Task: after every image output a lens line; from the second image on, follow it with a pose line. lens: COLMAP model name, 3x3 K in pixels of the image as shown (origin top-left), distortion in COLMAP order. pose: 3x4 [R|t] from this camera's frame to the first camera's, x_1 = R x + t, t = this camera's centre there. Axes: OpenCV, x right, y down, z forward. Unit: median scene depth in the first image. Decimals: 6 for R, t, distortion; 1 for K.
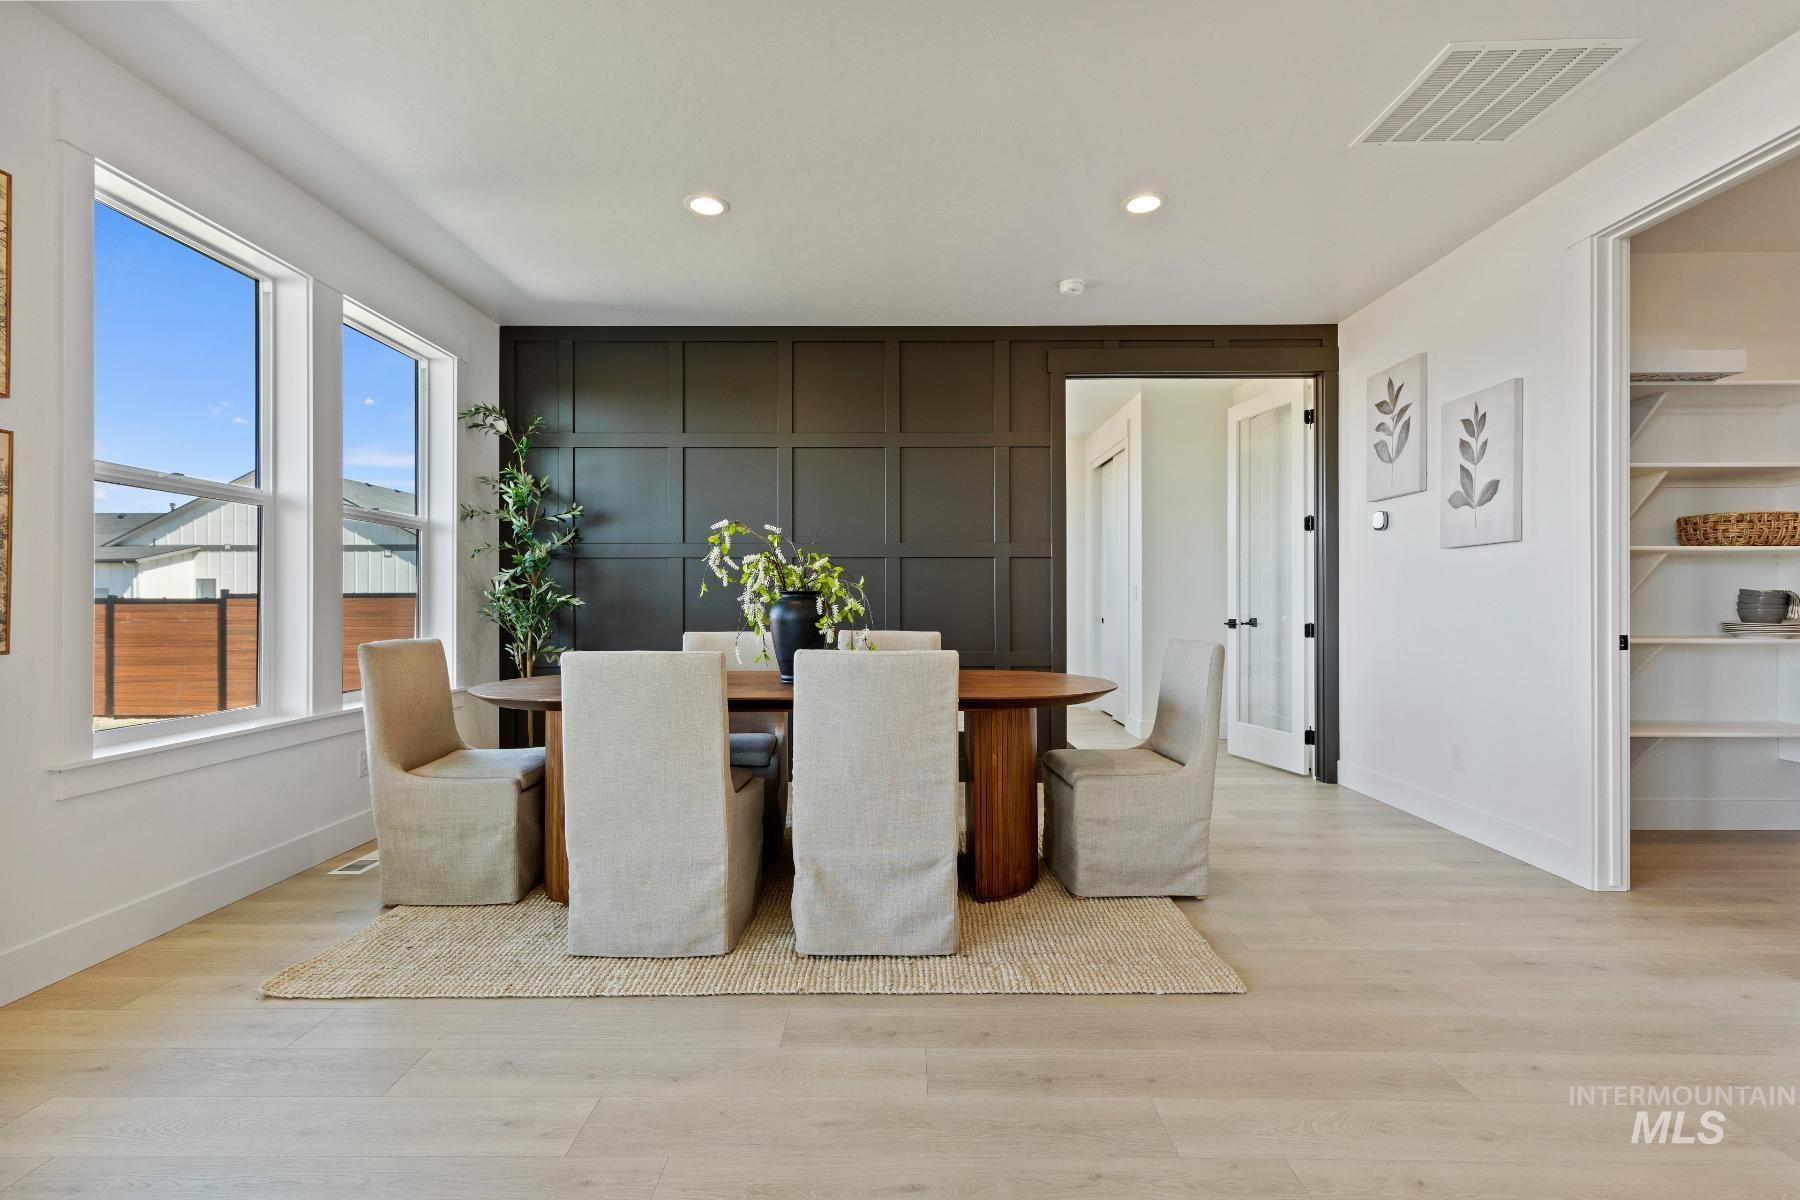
lens RADIAL K [[806.6, 0, 900.1], [0, 806.6, 602.4], [0, 0, 1]] dist [0.006038, 0.000248]
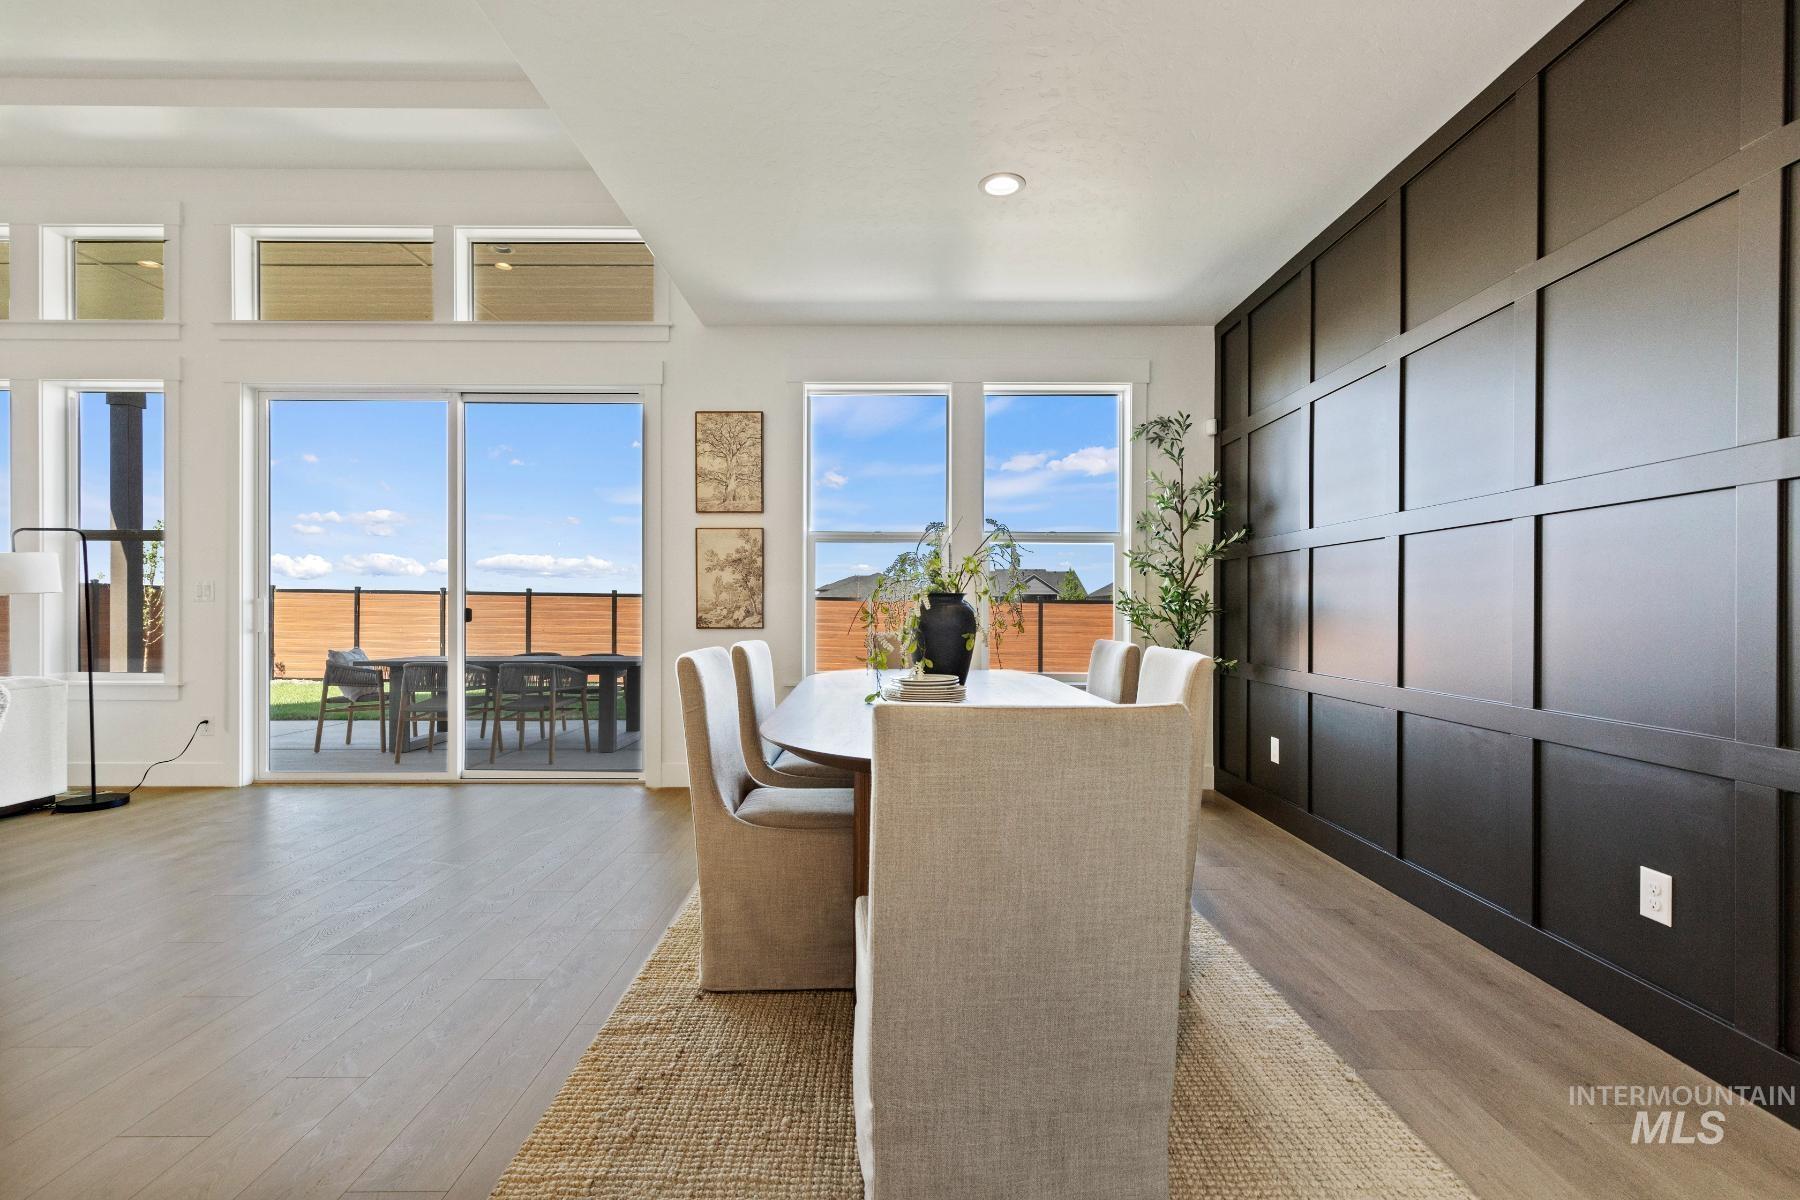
lens RADIAL K [[808.4, 0, 897.2], [0, 808.4, 611.2], [0, 0, 1]] dist [0.010402, -0.000119]
pose [[-0.003570, 0.005892, -0.999976, 0.710315], [-0.003934, 0.999975, 0.005906, 0.000941], [0.999986, 0.003955, -0.003547, 0.883298]]
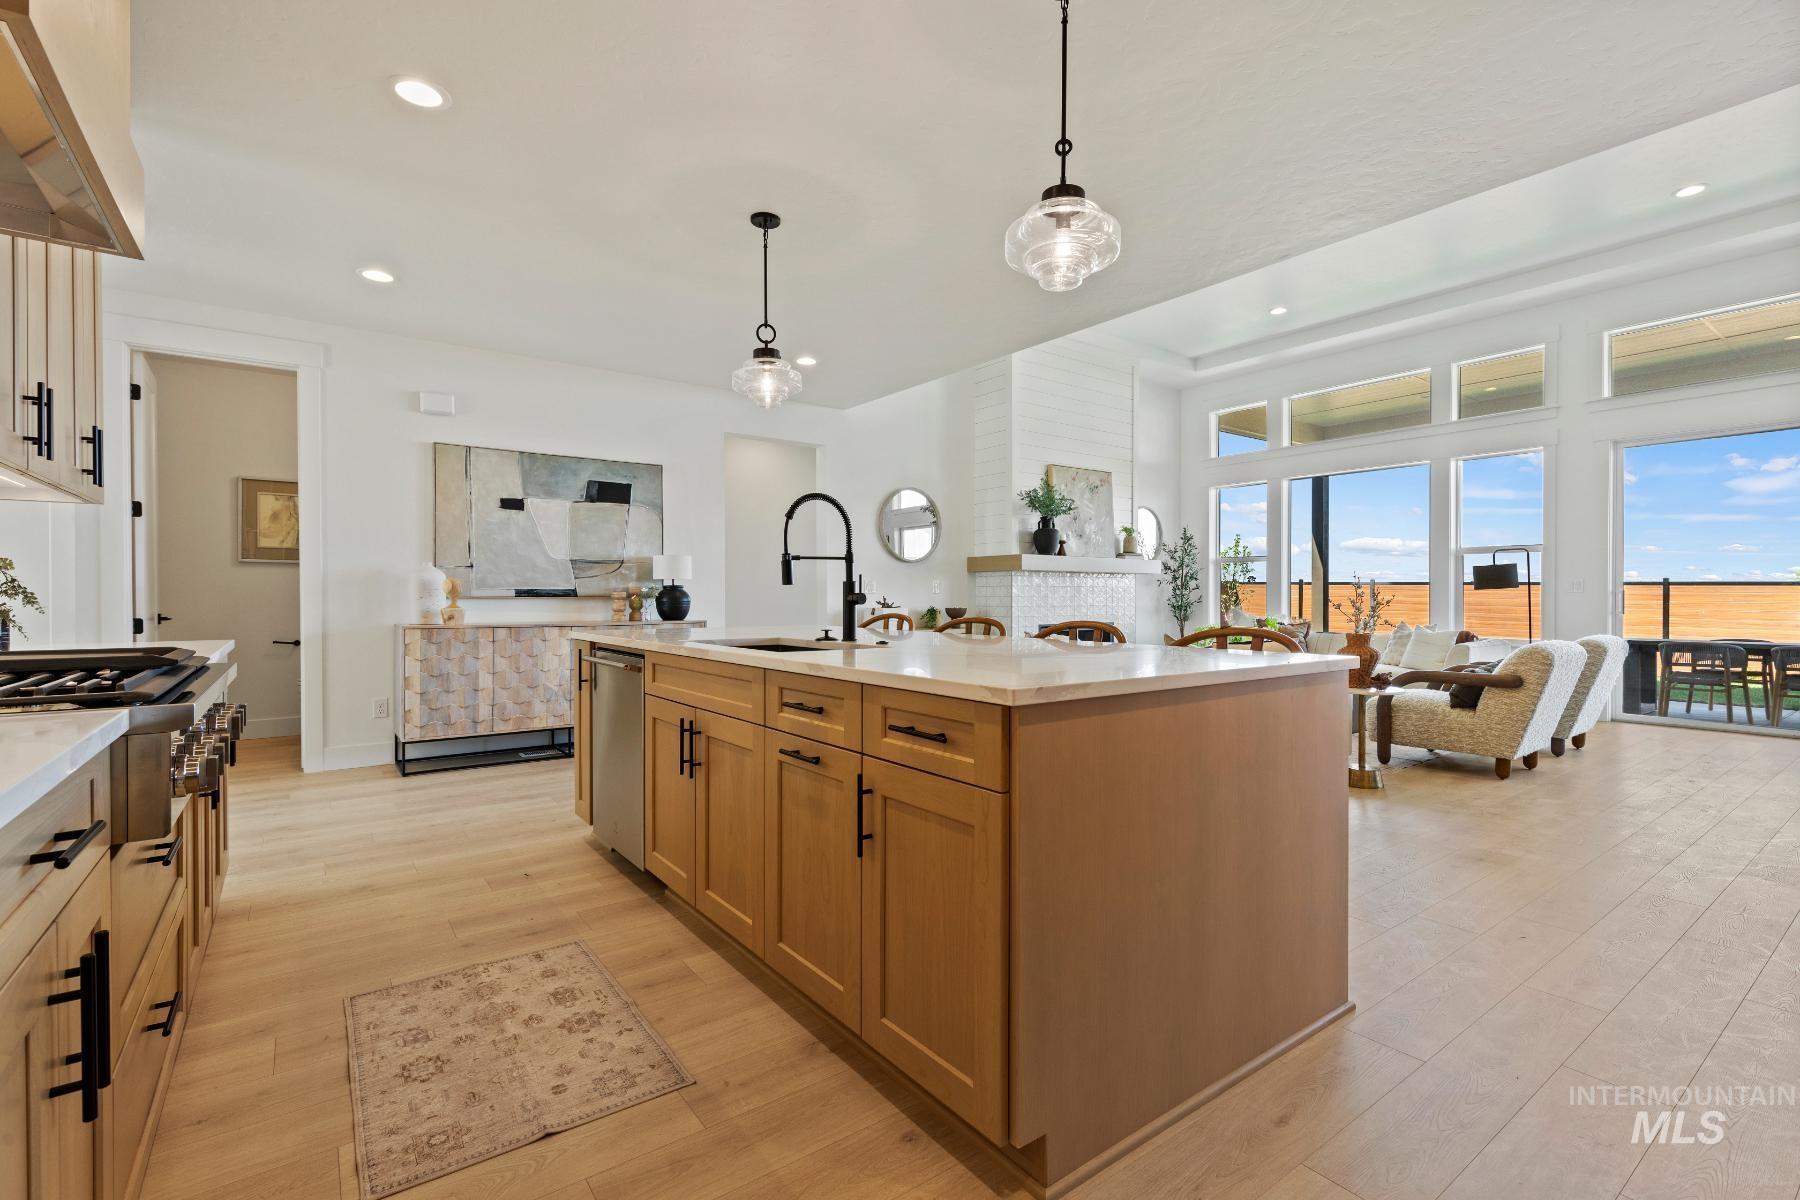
lens RADIAL K [[806.6, 0, 900.1], [0, 806.6, 602.4], [0, 0, 1]] dist [0.006038, 0.000248]
pose [[-0.798617, 0.005942, -0.601810, 1.922536], [-0.000061, 0.999950, 0.009953, 0.001600], [0.601839, 0.007985, -0.798577, 0.285272]]
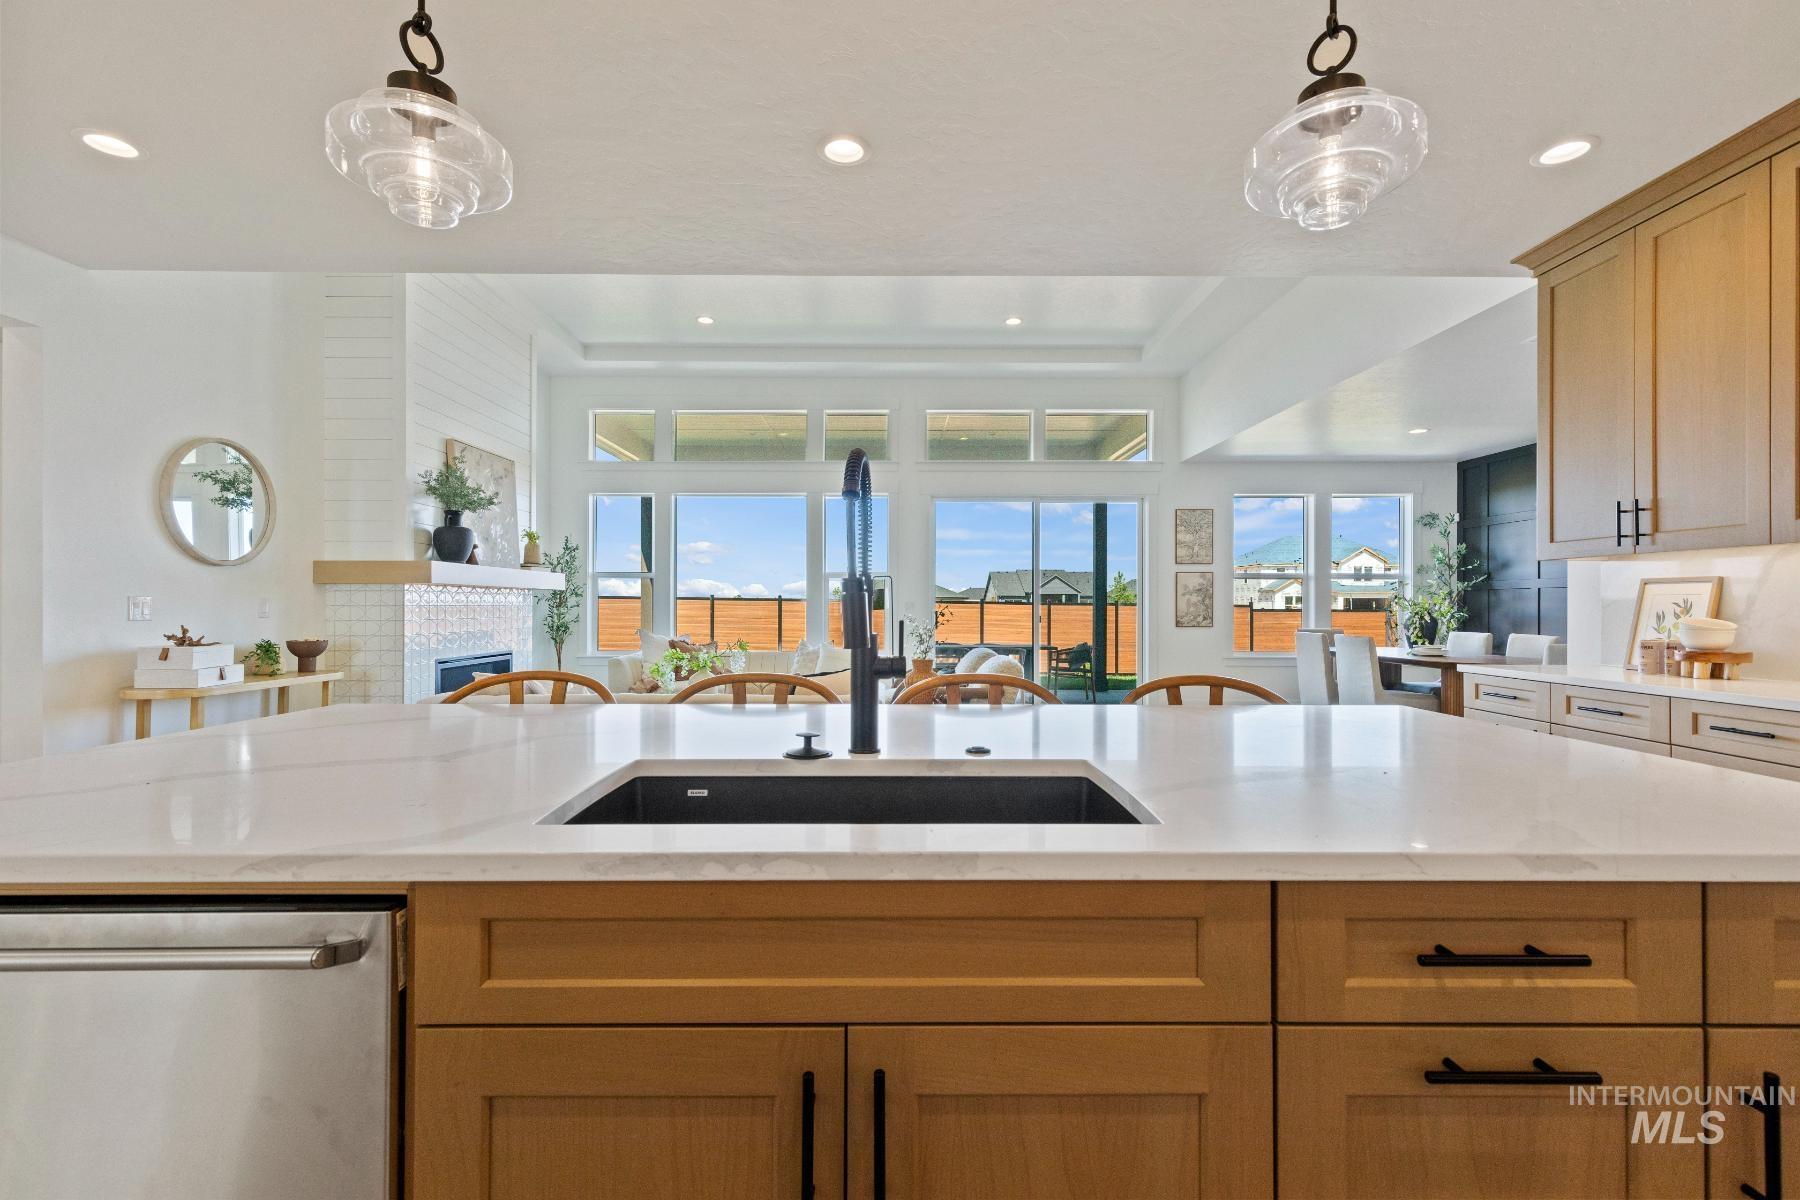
lens RADIAL K [[806.6, 0, 900.1], [0, 806.6, 602.4], [0, 0, 1]] dist [0.006038, 0.000248]
pose [[0.005376, -0.003300, -0.999980, 1.884611], [-0.002842, 0.999990, -0.003315, -0.026263], [0.999982, 0.002860, 0.005367, -0.374961]]
